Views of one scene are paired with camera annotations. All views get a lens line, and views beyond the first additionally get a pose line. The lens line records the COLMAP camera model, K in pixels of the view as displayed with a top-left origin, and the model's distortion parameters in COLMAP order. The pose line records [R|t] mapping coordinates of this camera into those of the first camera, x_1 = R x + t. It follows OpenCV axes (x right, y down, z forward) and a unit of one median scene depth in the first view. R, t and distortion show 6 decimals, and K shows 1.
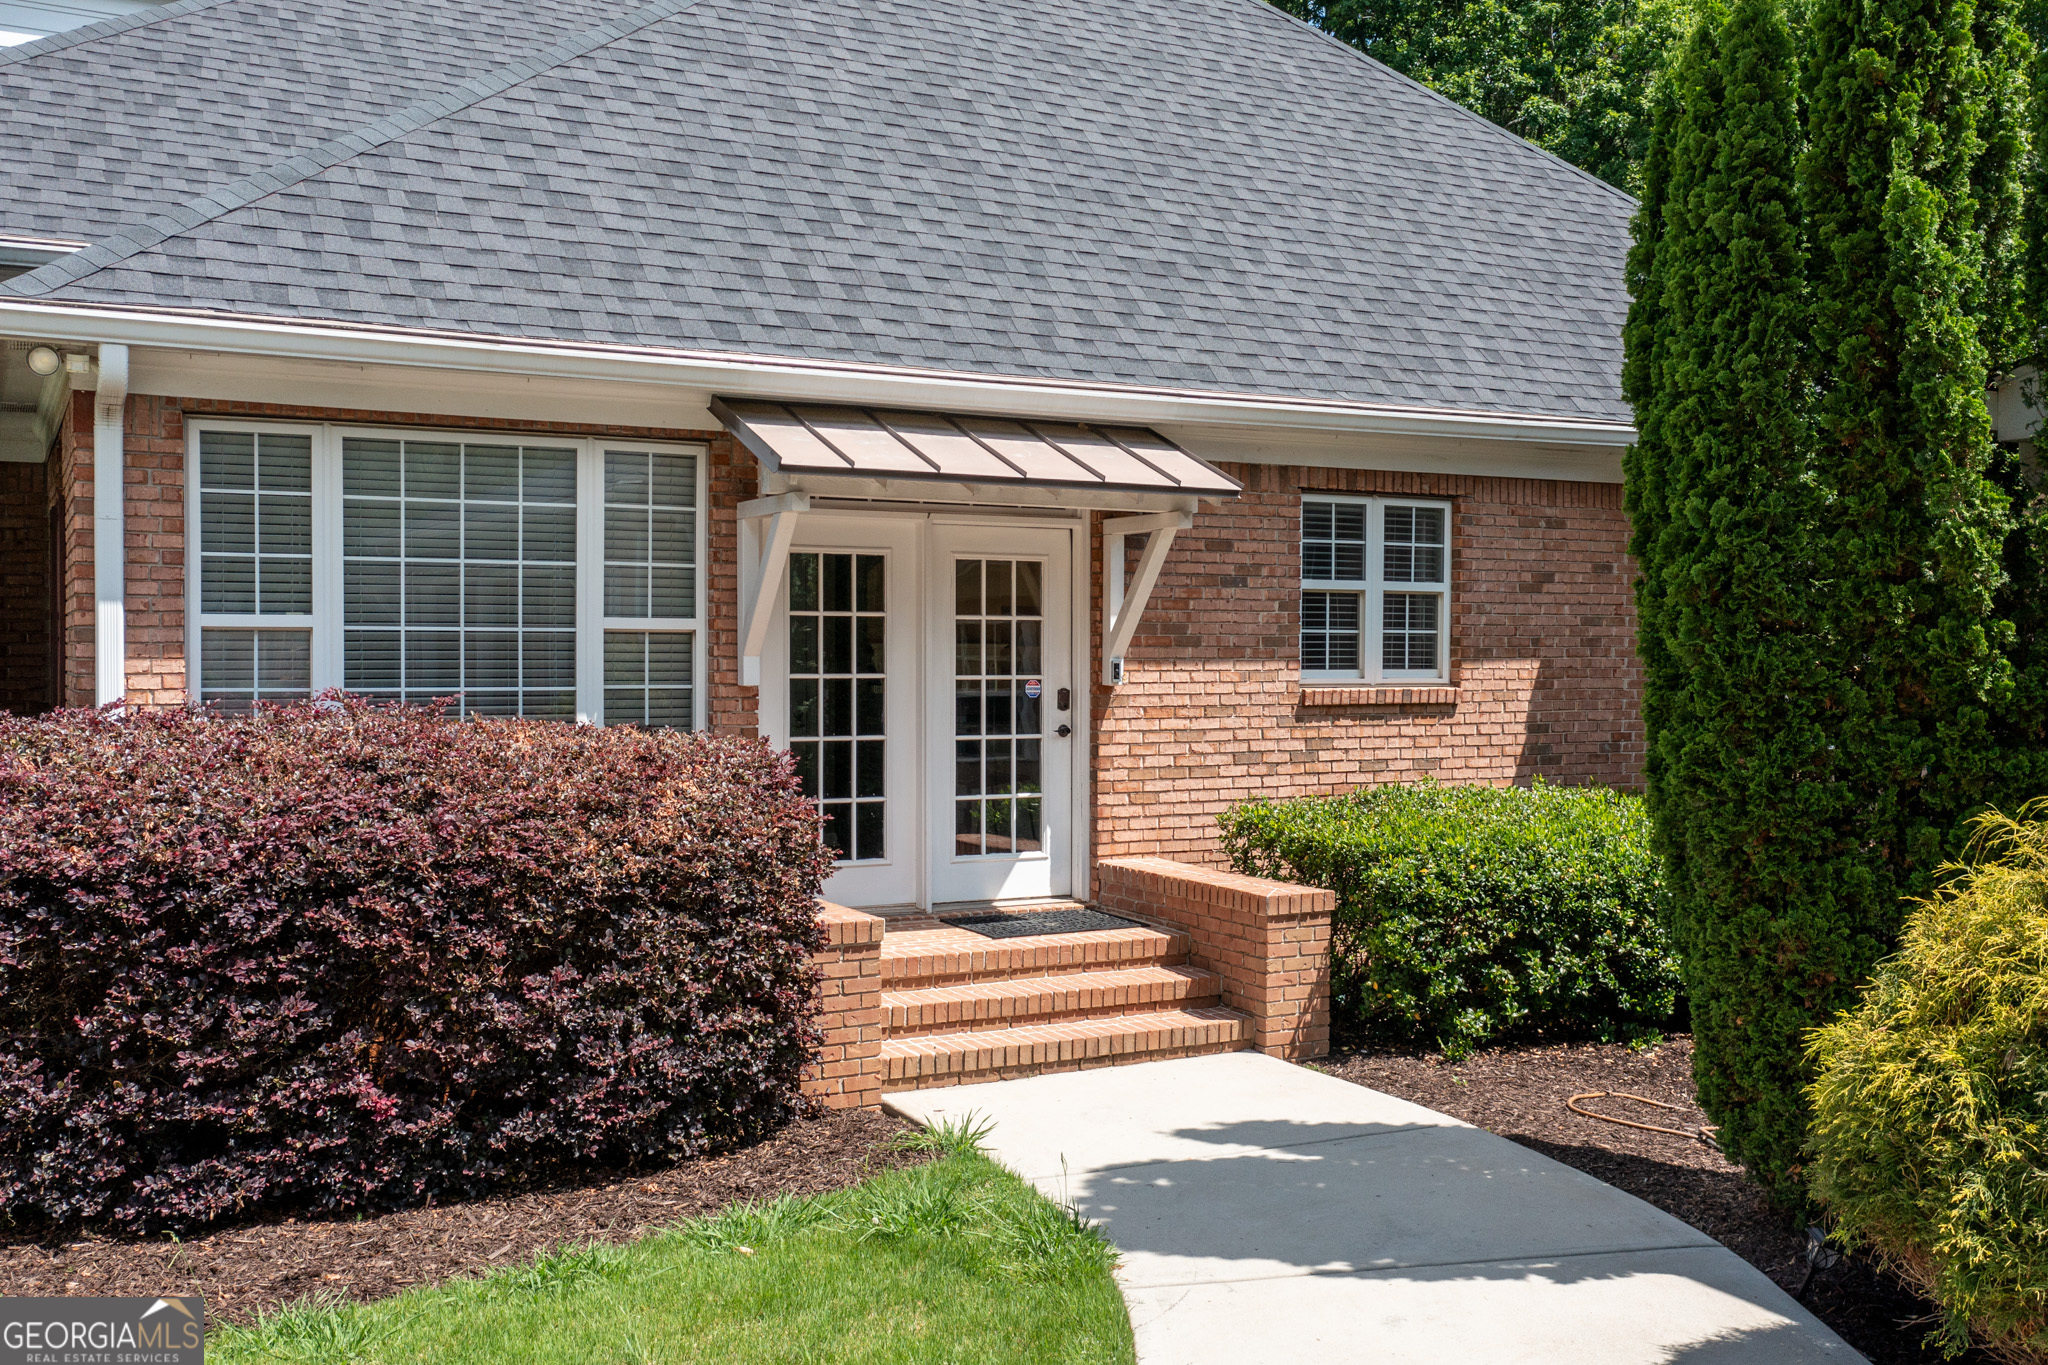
lens RADIAL K [[1964.0, 0, 1003.2], [0, 1964.0, 644.9], [0, 0, 1]] dist [0.011184, 0.000000]
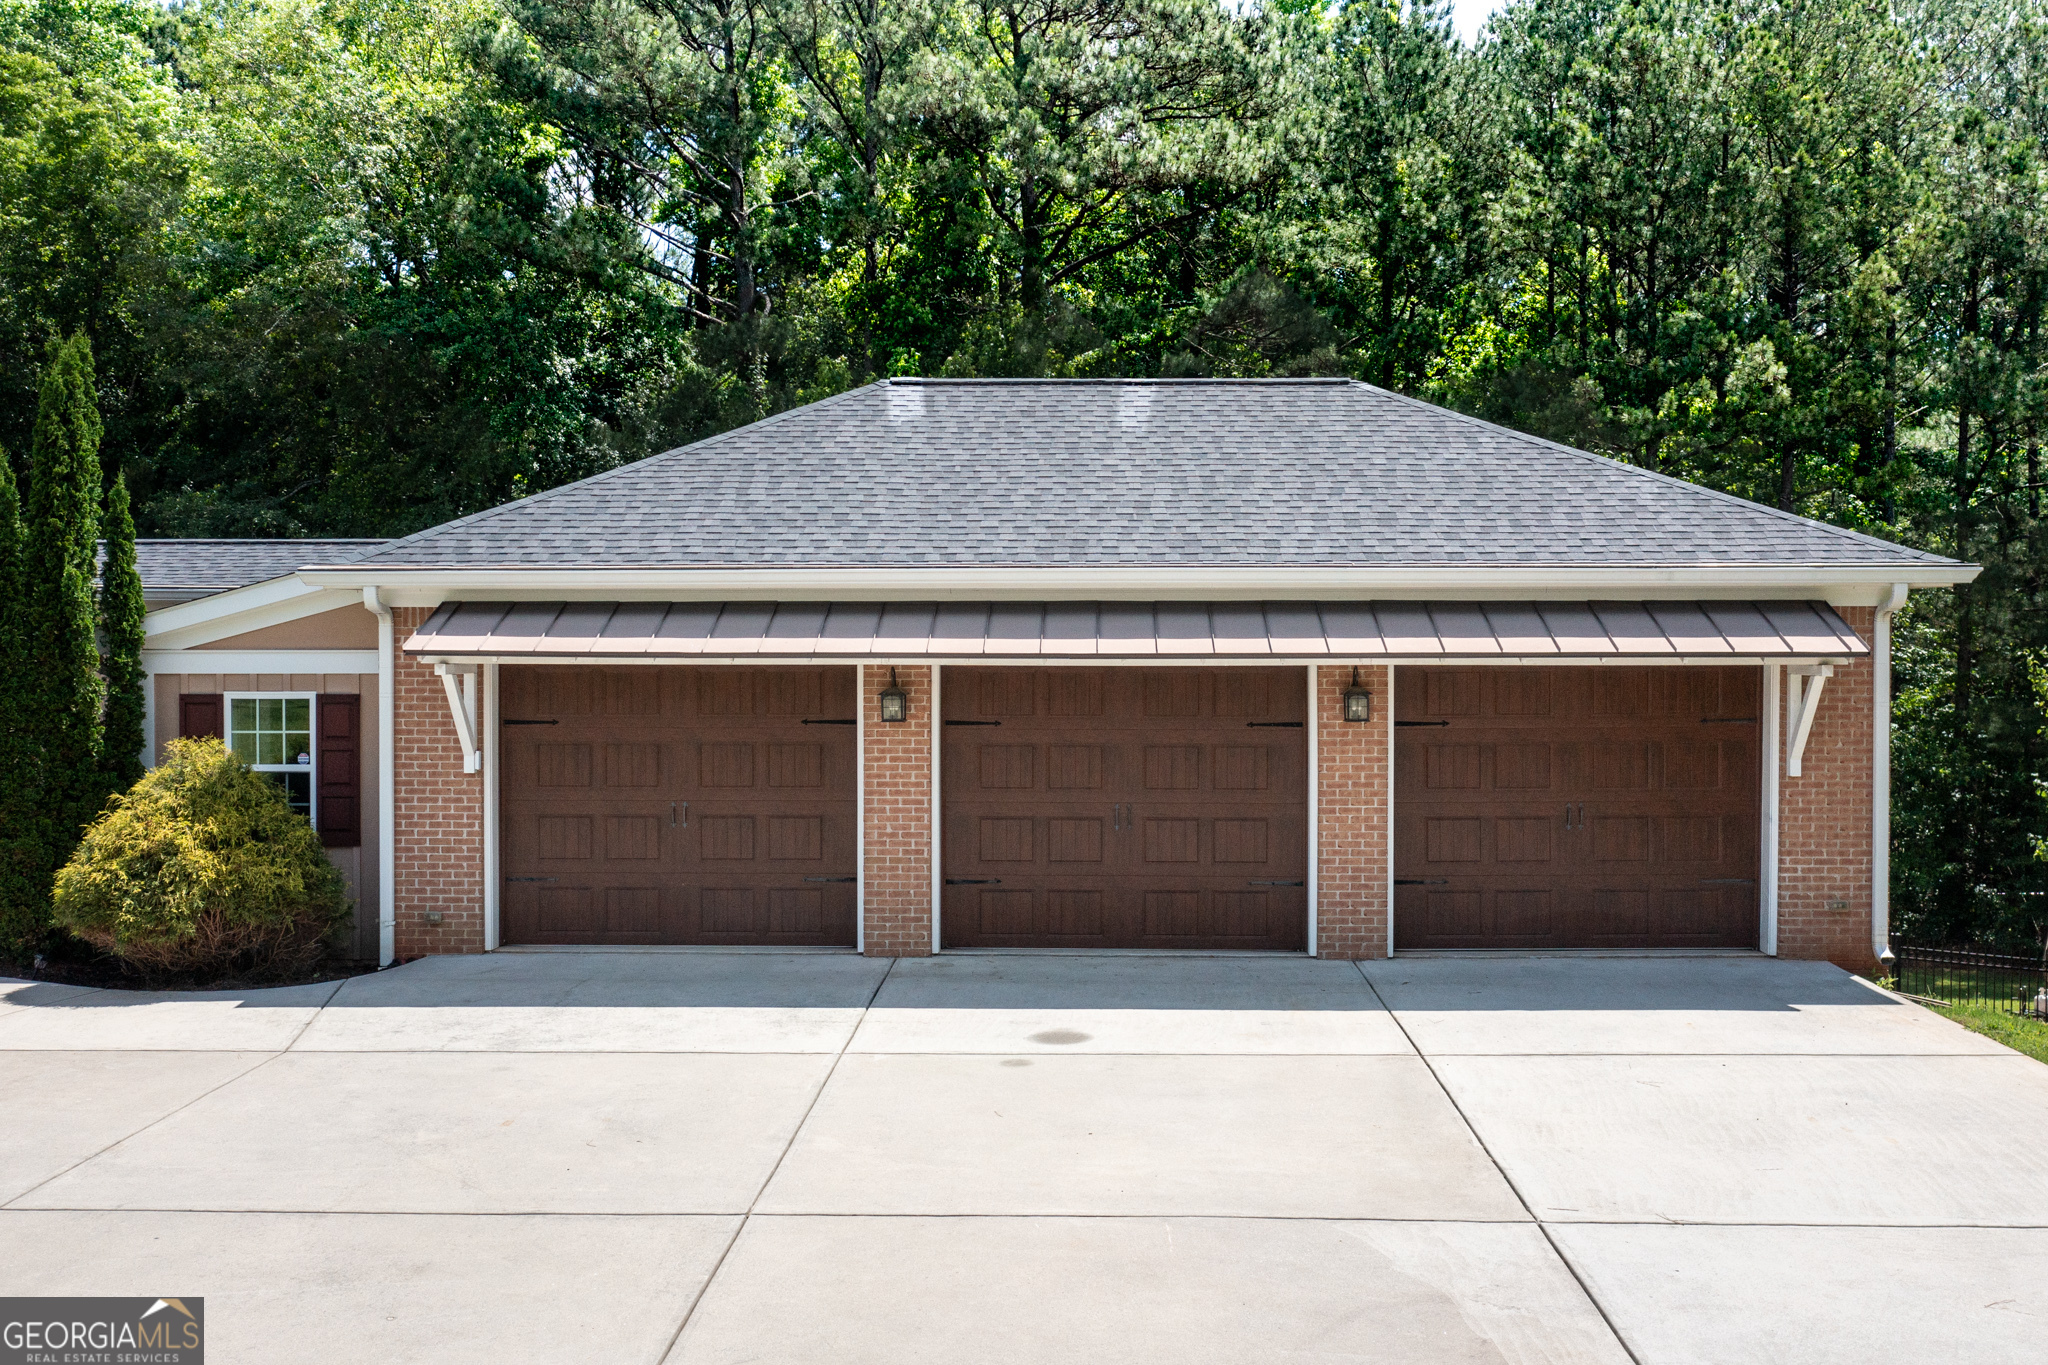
lens RADIAL K [[1964.0, 0, 1017.9], [0, 1964.0, 666.8], [0, 0, 1]] dist [0.011184, 0.000000]
pose [[0.510437, -0.013314, 0.859812, -0.738739], [-0.002339, 0.999855, 0.016872, -0.087764], [-0.859912, -0.010623, 0.510332, -0.927278]]
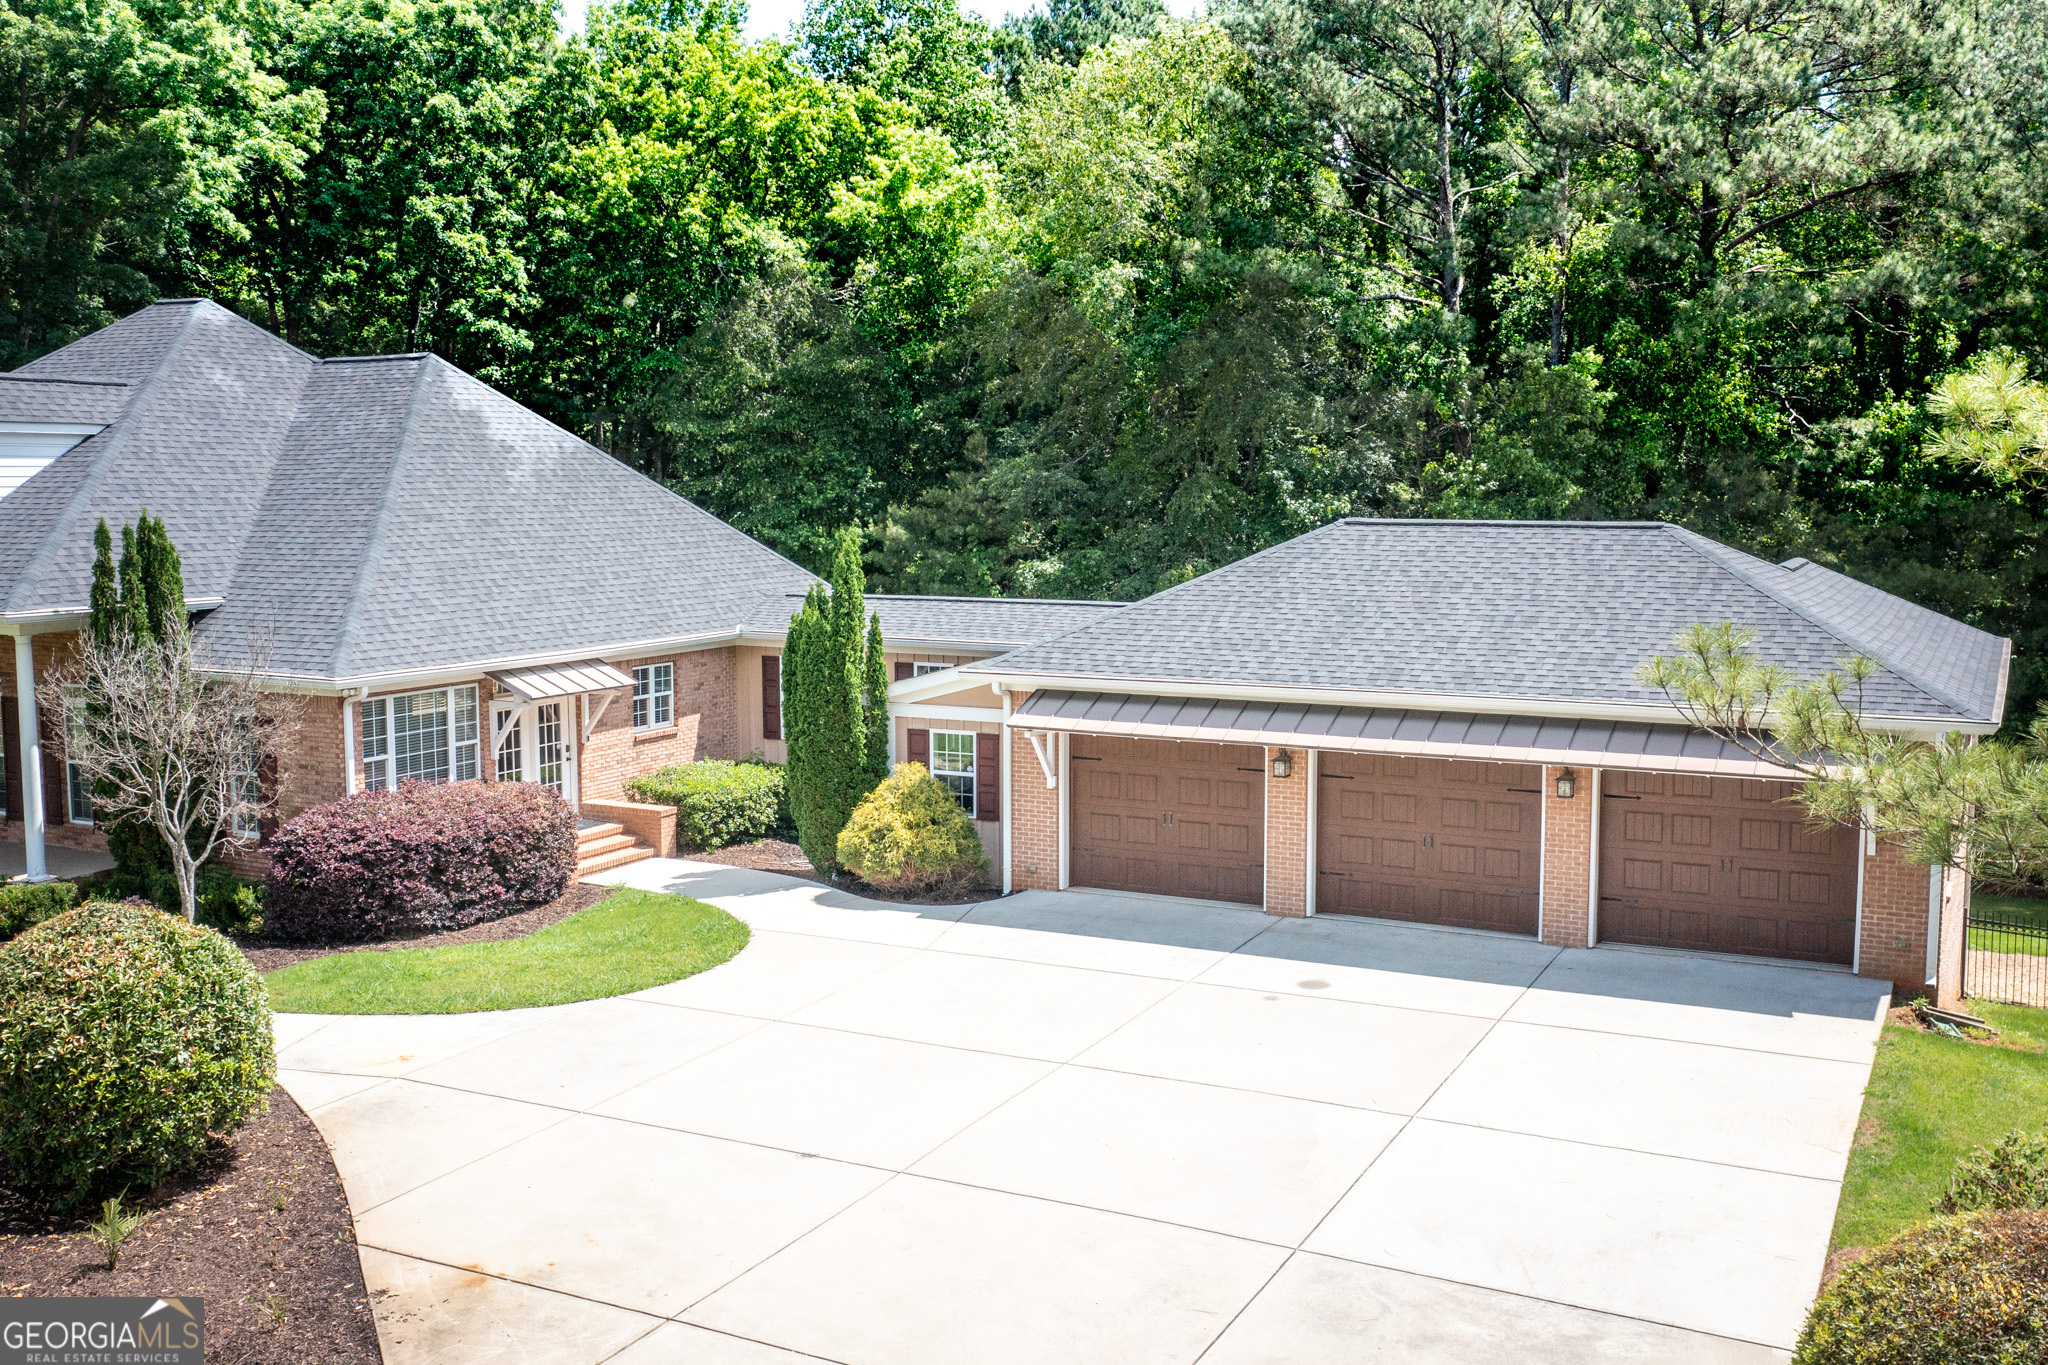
lens RADIAL K [[1964.0, 0, 1032.7], [0, 1964.0, 675.5], [0, 0, 1]] dist [0.011184, 0.000000]
pose [[0.819942, -0.060768, 0.569212, -1.200560], [0.000371, 0.994406, 0.105626, -0.441021], [-0.572447, -0.086396, 0.815377, -2.008482]]
